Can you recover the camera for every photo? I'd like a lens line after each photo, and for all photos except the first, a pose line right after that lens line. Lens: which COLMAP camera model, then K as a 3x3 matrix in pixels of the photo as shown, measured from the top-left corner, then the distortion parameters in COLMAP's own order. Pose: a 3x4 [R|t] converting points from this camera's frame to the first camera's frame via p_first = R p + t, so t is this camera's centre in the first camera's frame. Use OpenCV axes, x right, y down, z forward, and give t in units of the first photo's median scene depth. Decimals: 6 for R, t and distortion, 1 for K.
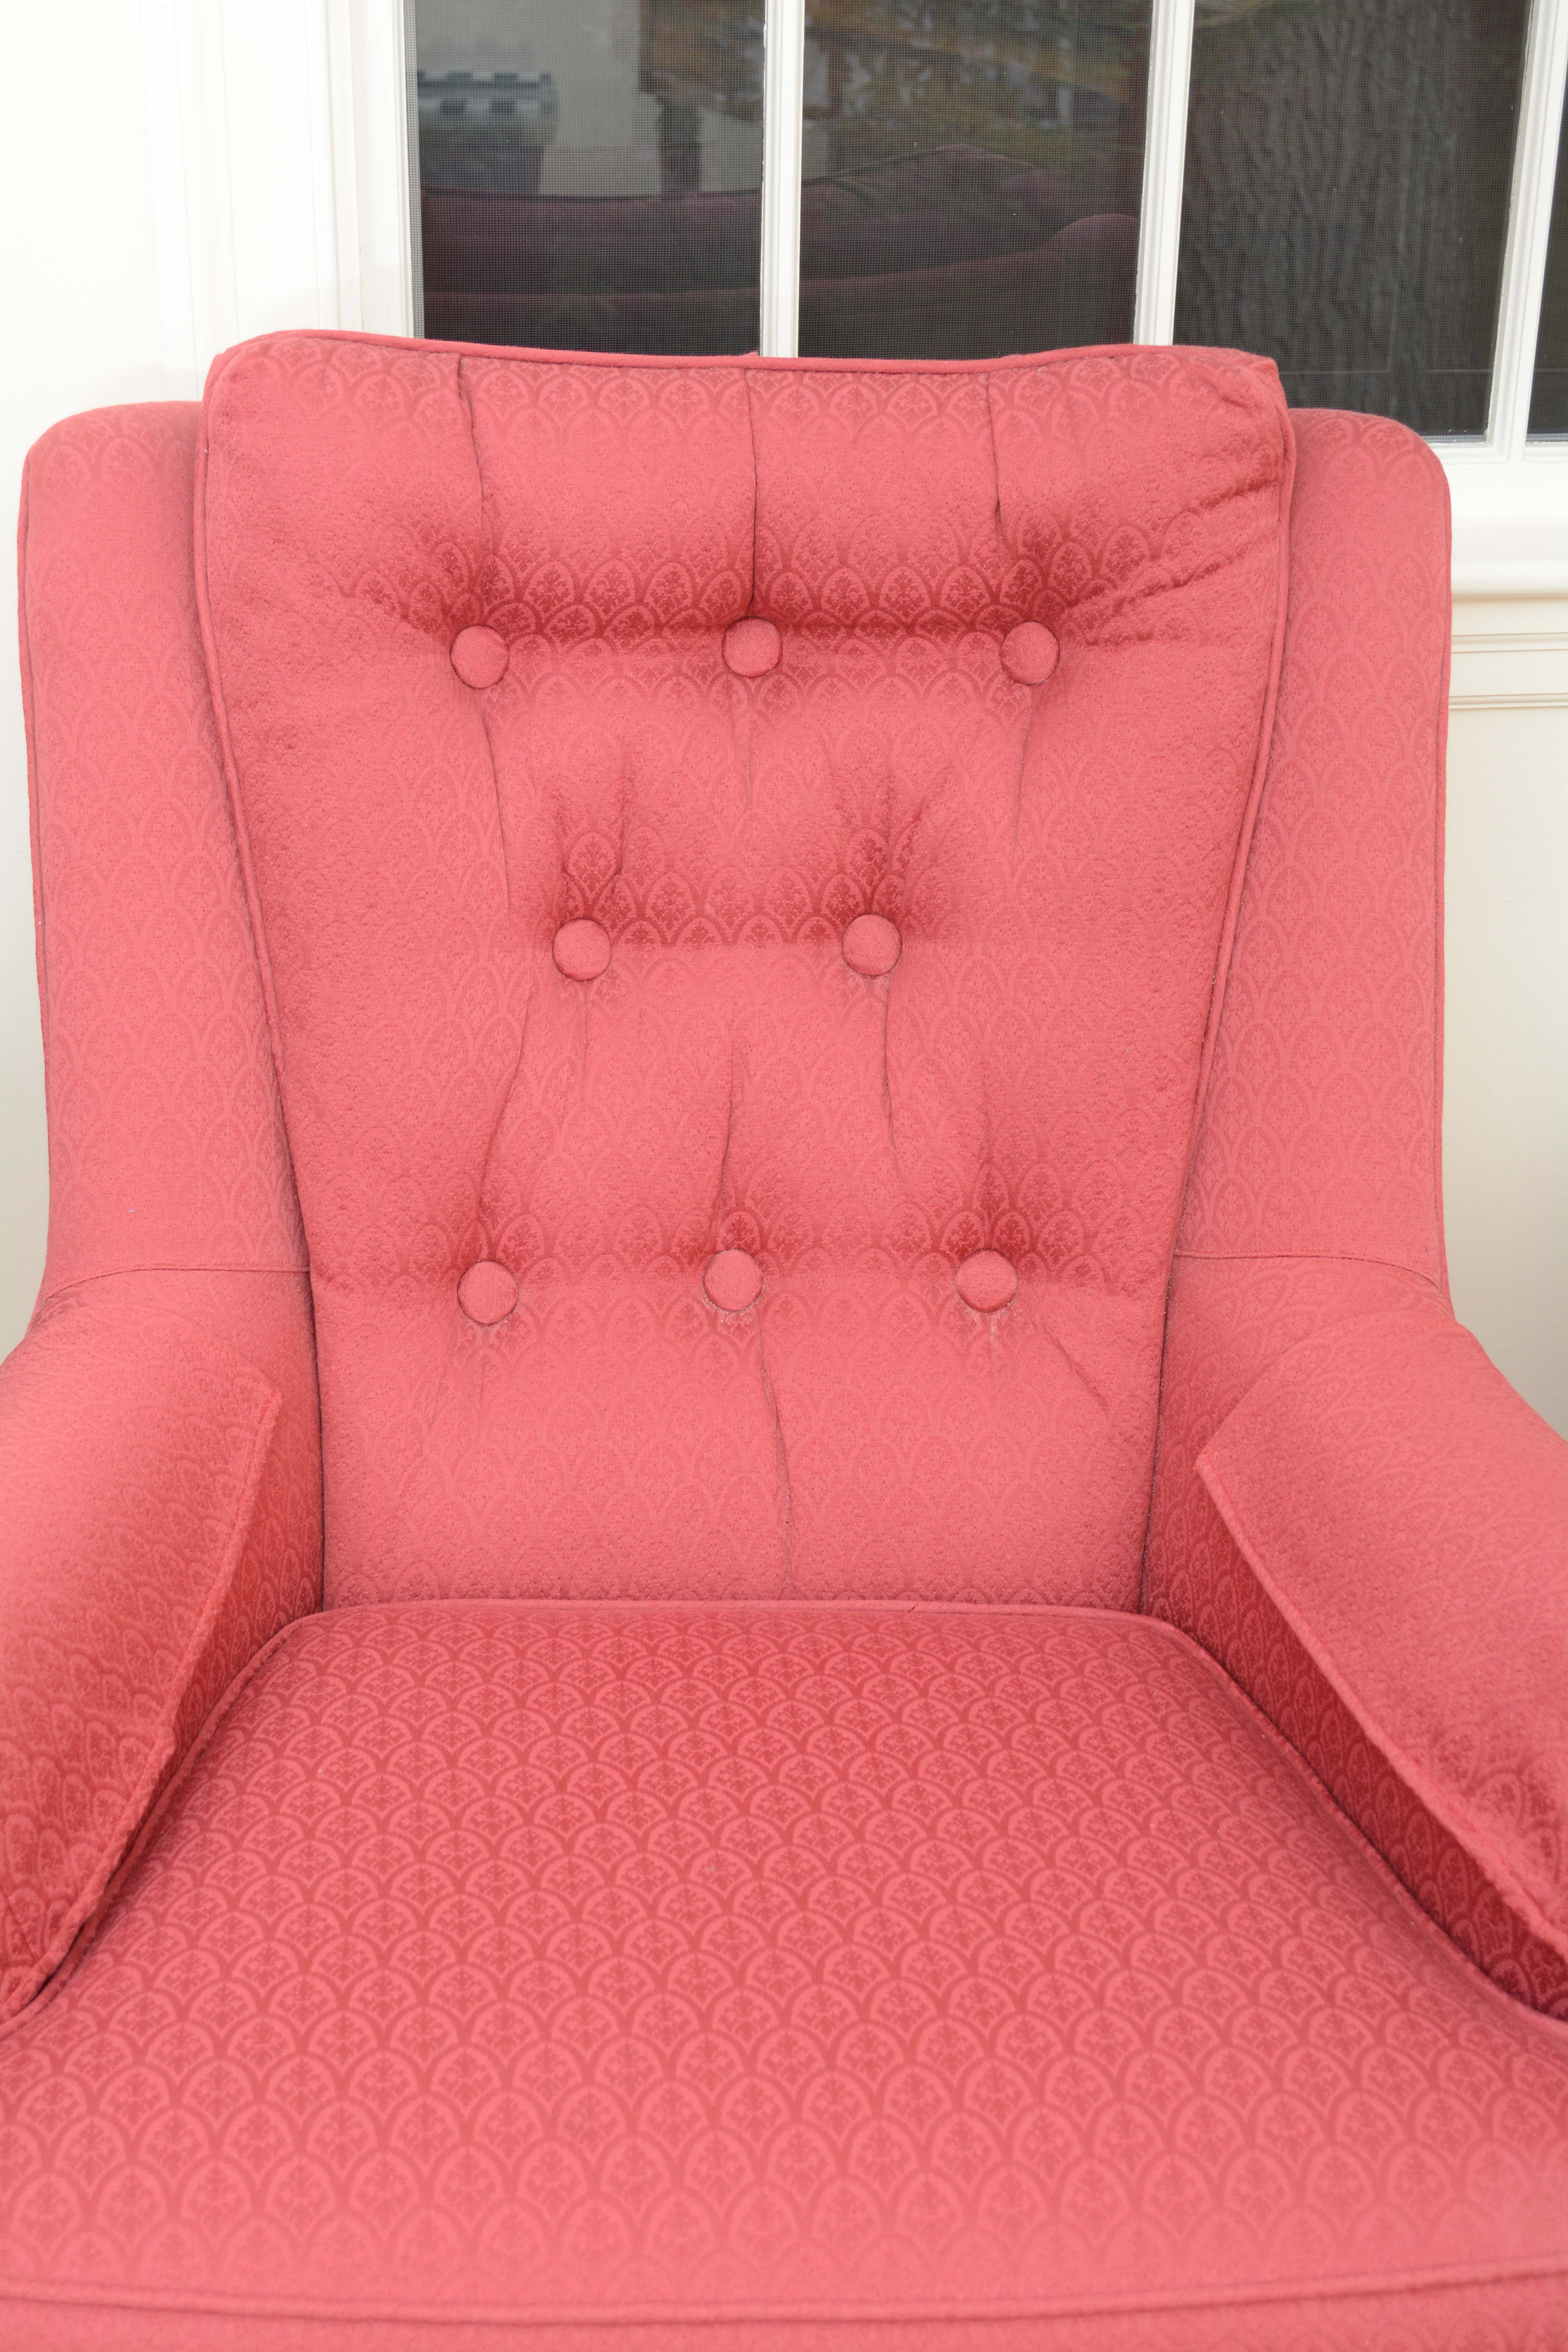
lens RADIAL K [[3530.5, 0, 779.3], [0, 3530.5, 1171.0], [0, 0, 1]] dist [-0.008255, 0.000000]
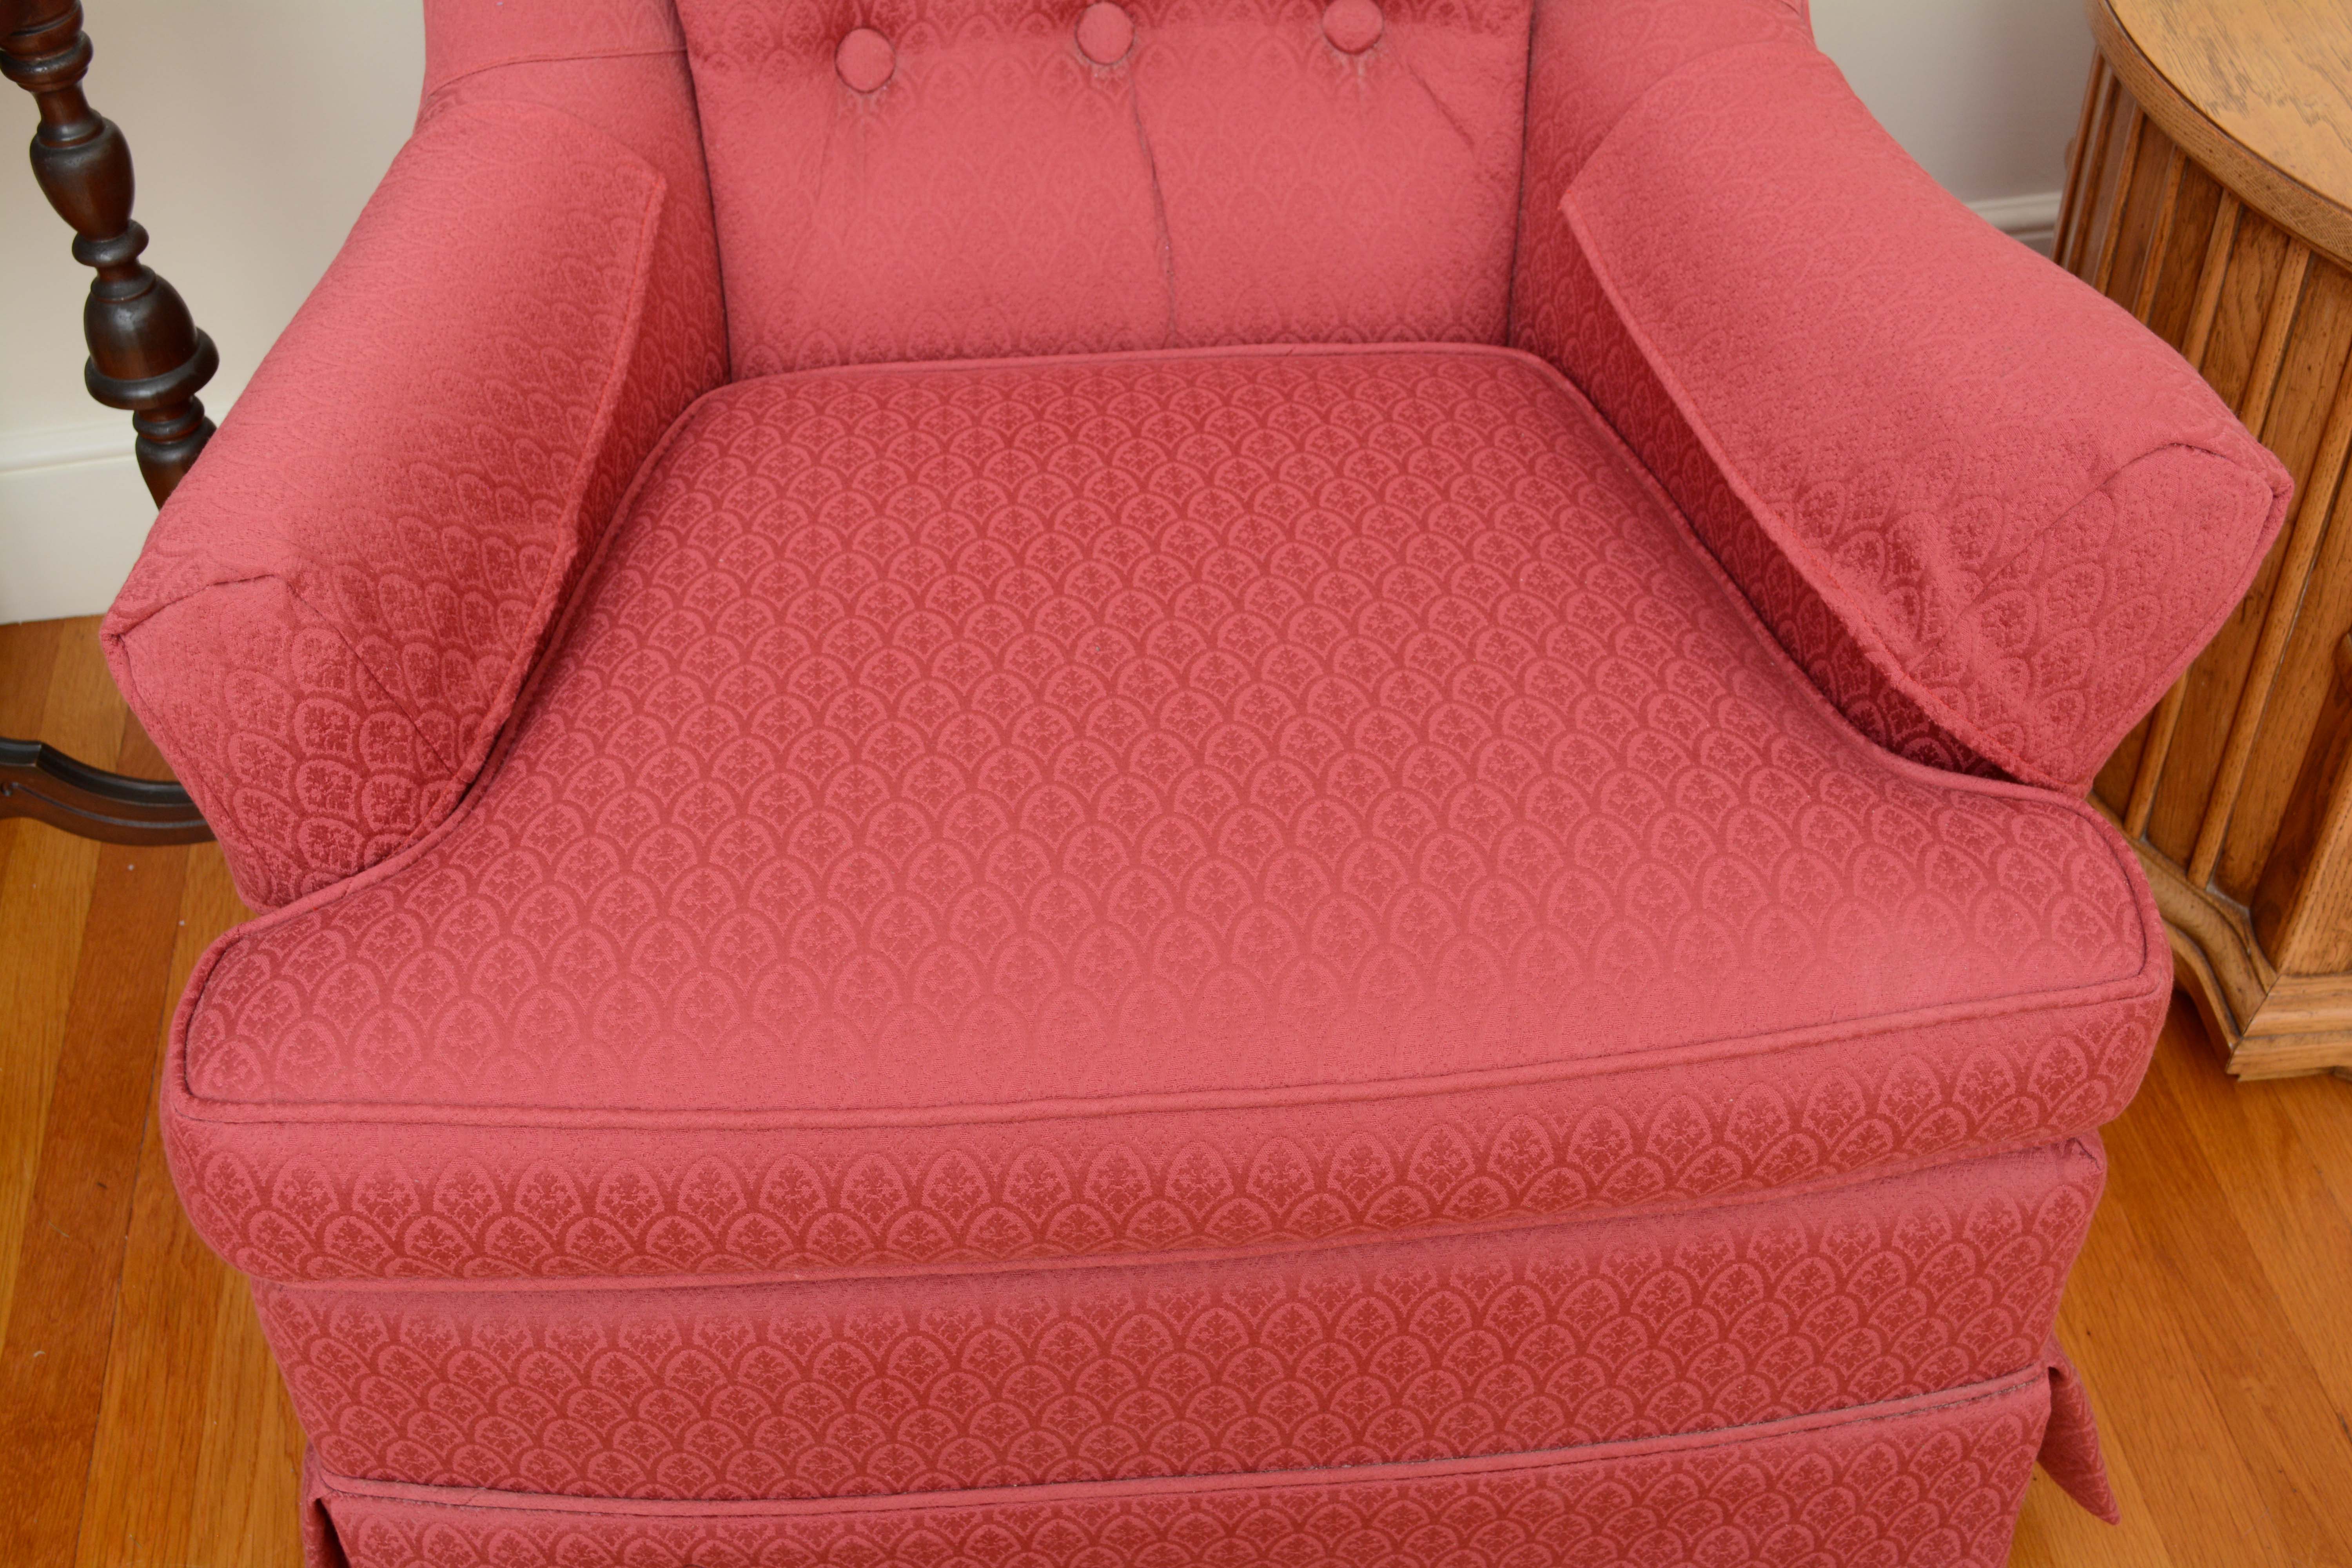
lens RADIAL K [[2716.9, 0, 1180.7], [0, 2716.9, 772.9], [0, 0, 1]] dist [-0.052343, 0.000000]
pose [[0.998730, -0.043019, -0.026218, 0.024011], [0.049229, 0.943928, 0.326460, -0.025804], [0.010704, -0.327336, 0.944847, 0.226394]]
